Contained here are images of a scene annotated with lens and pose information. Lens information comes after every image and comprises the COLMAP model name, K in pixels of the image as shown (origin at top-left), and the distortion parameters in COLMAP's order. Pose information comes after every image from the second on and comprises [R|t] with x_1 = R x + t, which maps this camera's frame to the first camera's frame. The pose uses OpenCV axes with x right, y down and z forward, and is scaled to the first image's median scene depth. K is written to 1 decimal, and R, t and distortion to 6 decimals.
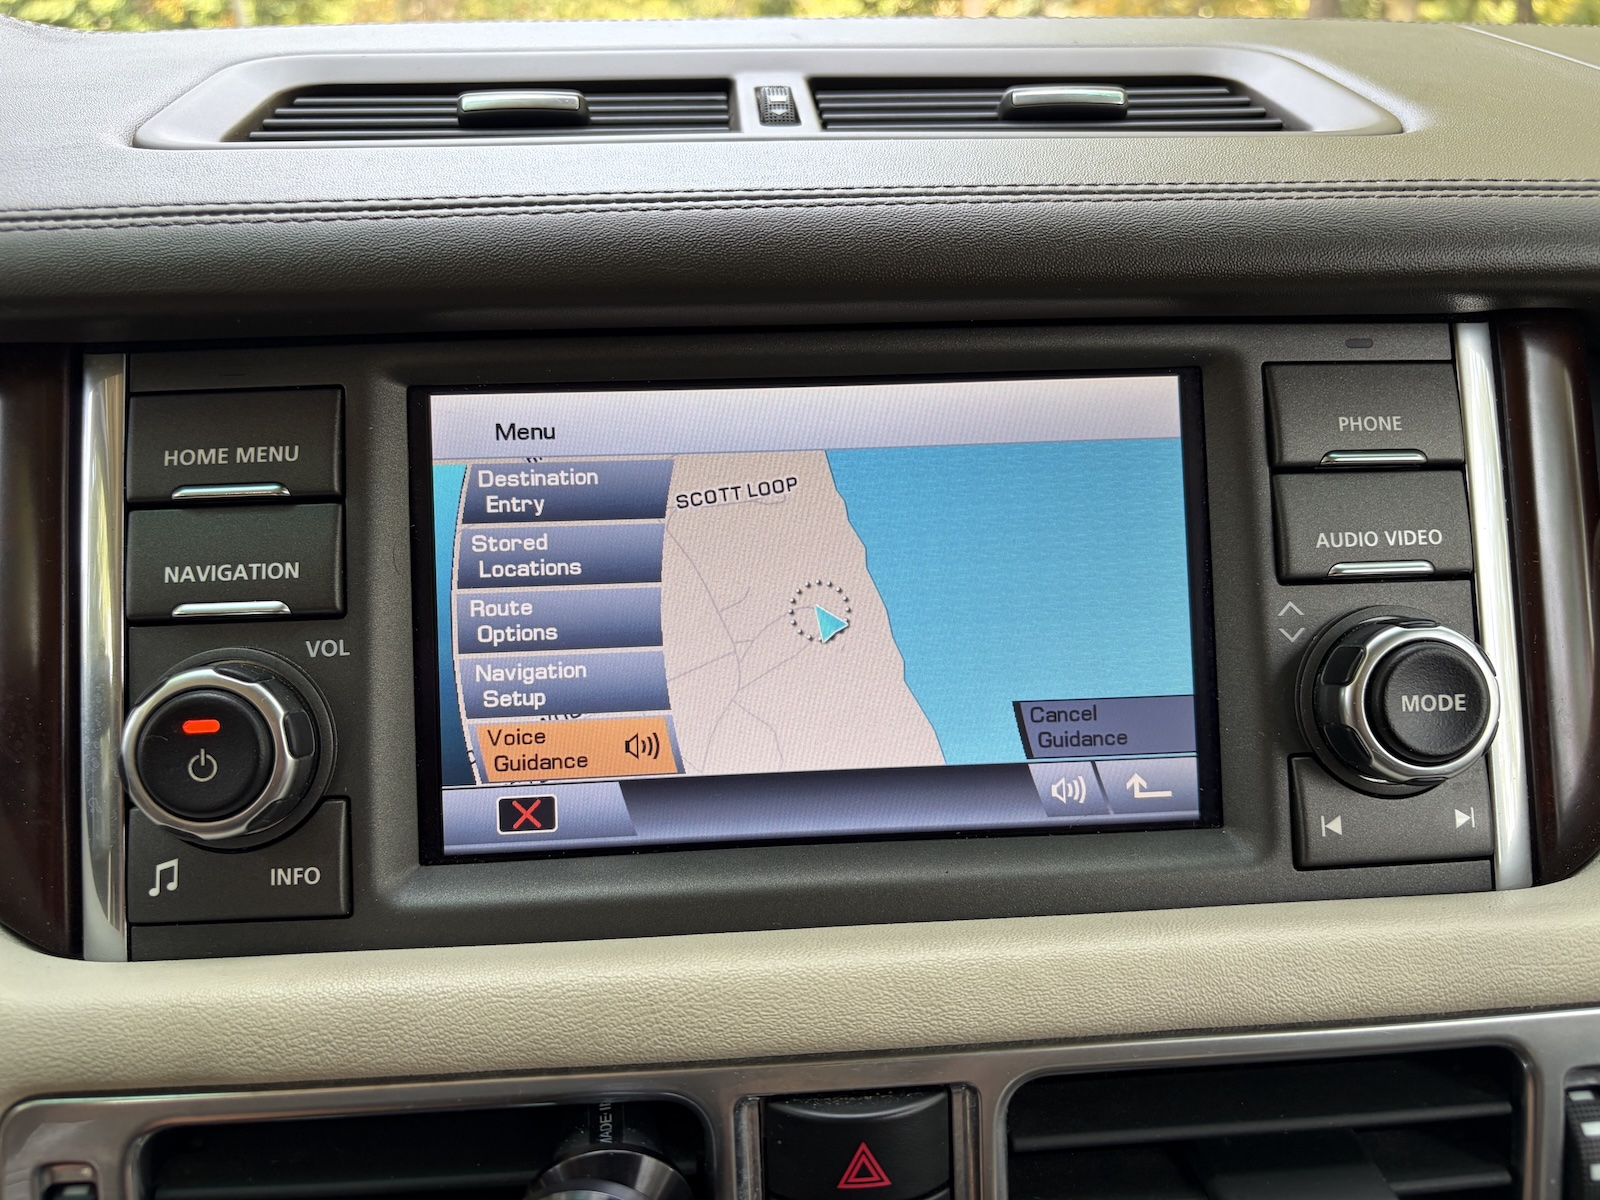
lens RADIAL K [[1235.1, 0, 797.9], [0, 1235.1, 598.4], [0, 0, 1]] dist [0.033825, -0.015107]
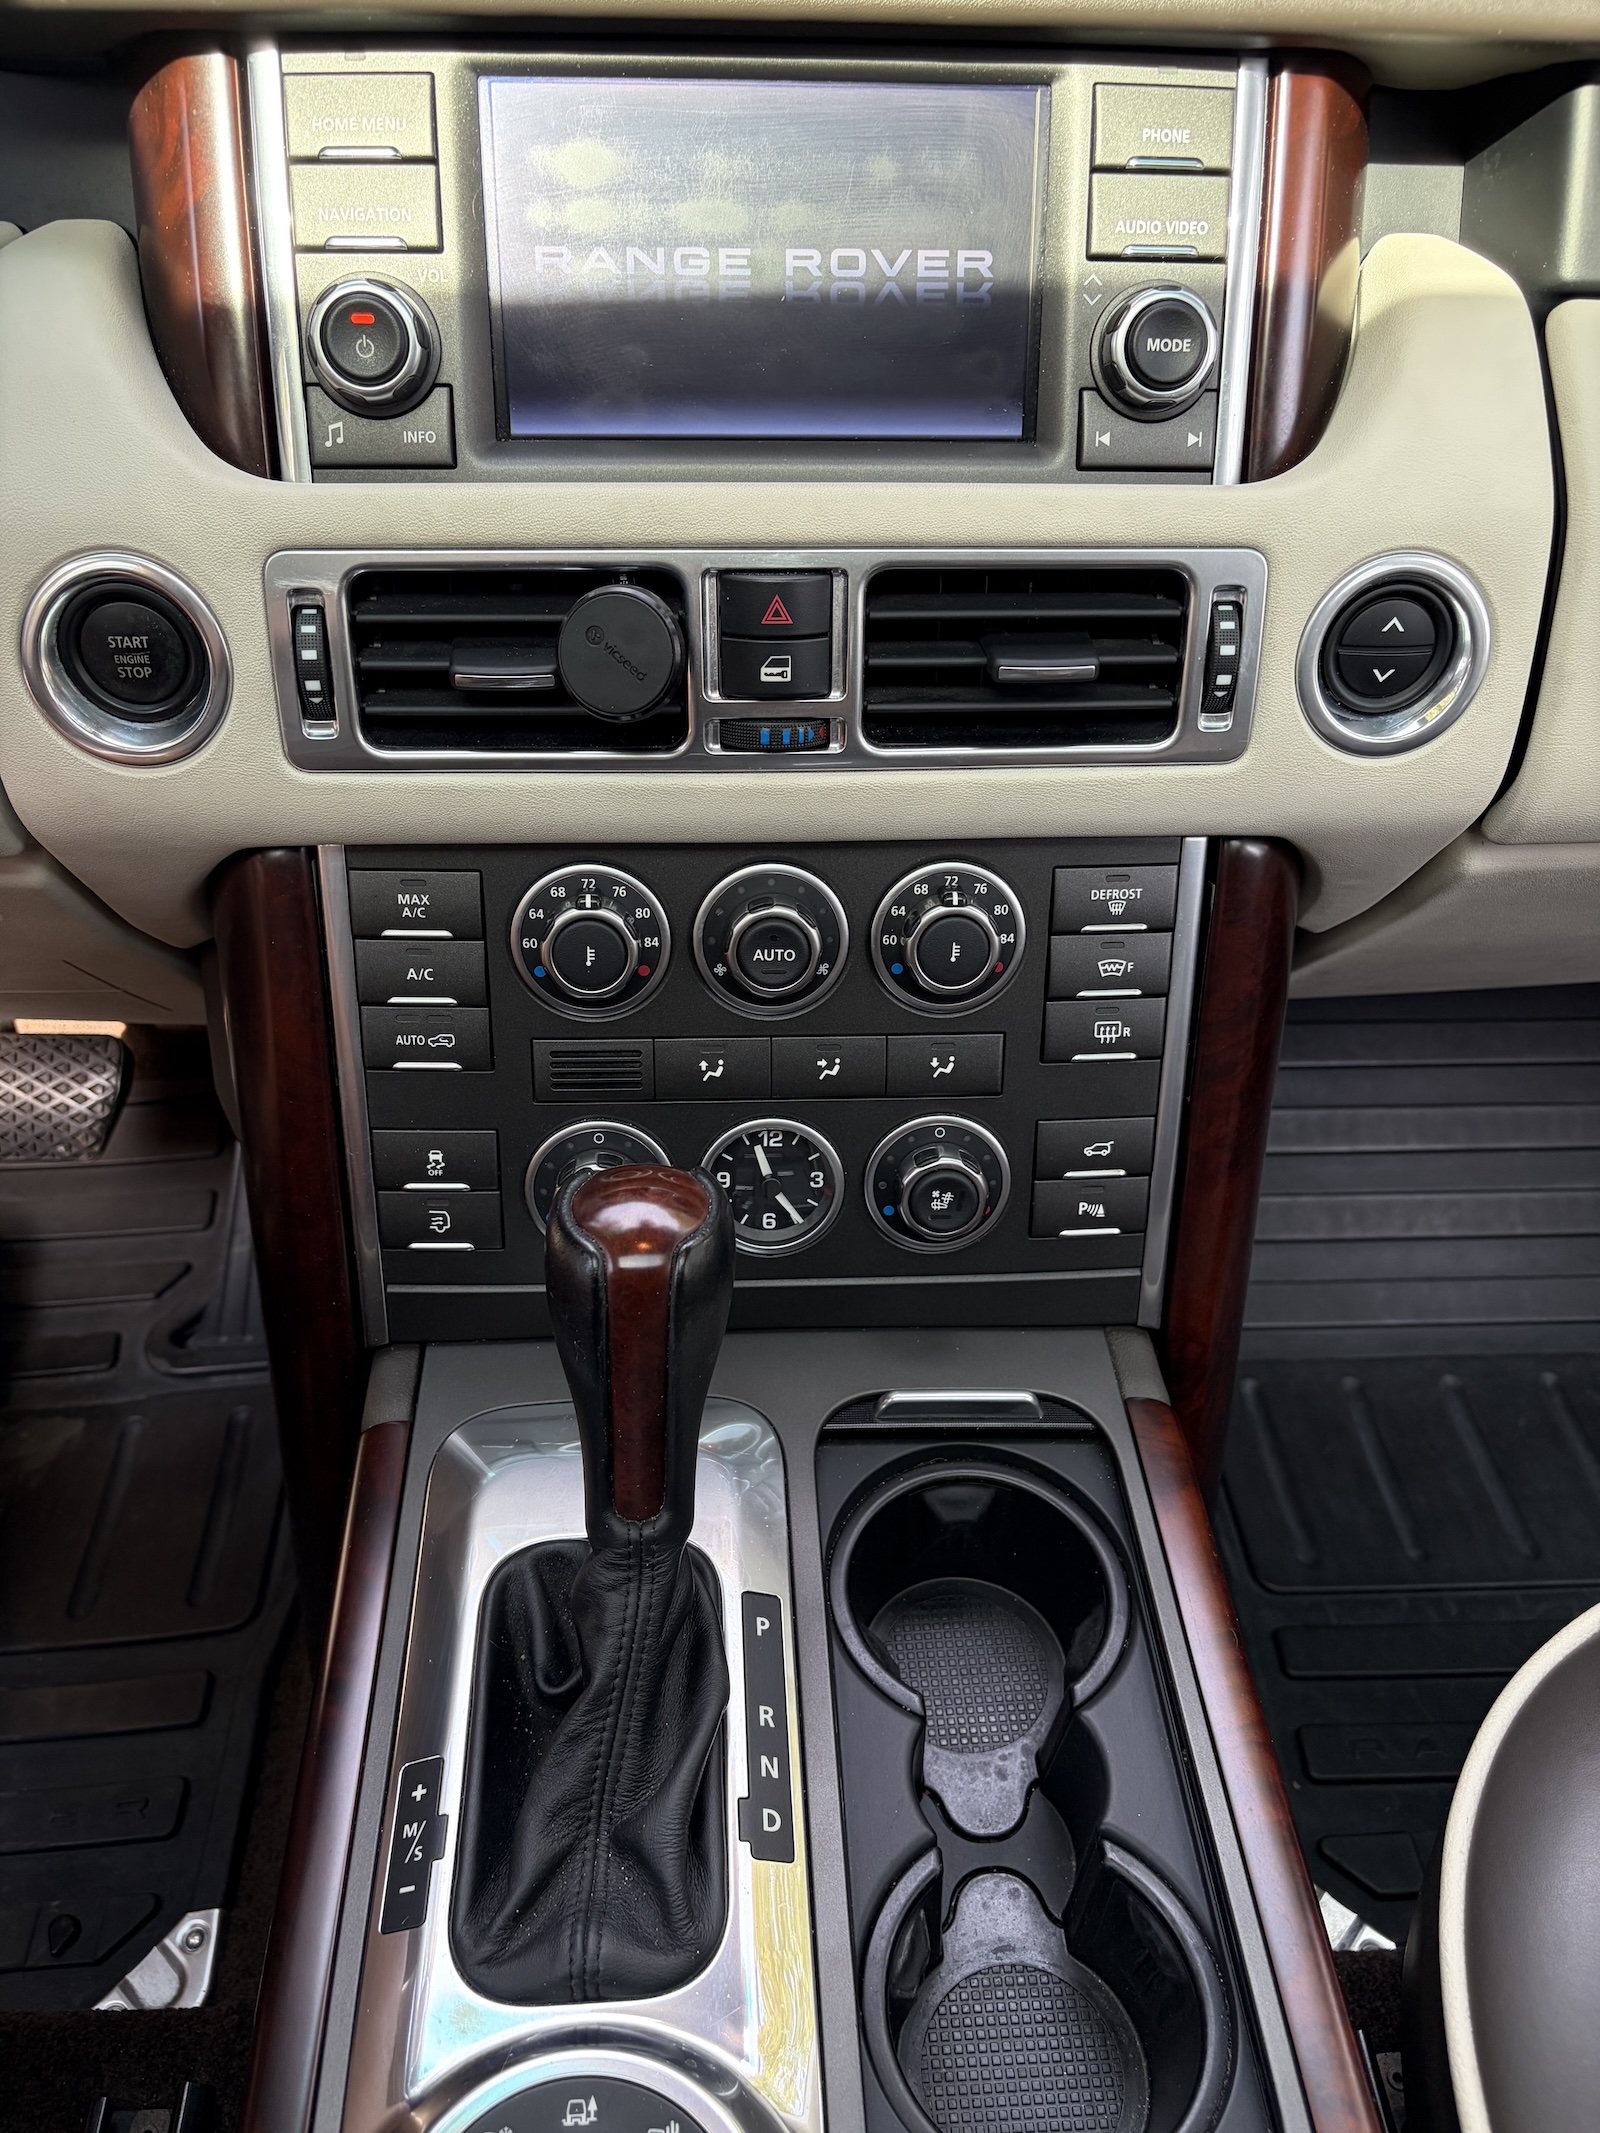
lens RADIAL K [[1646.5, 0, 806.5], [0, 1646.5, 1061.6], [0, 0, 1]] dist [0.033825, -0.015107]
pose [[0.999461, 0.030280, 0.012717, 0.079156], [-0.032758, 0.946897, 0.319865, 0.301088], [-0.002356, -0.320109, 0.947378, -1.272177]]
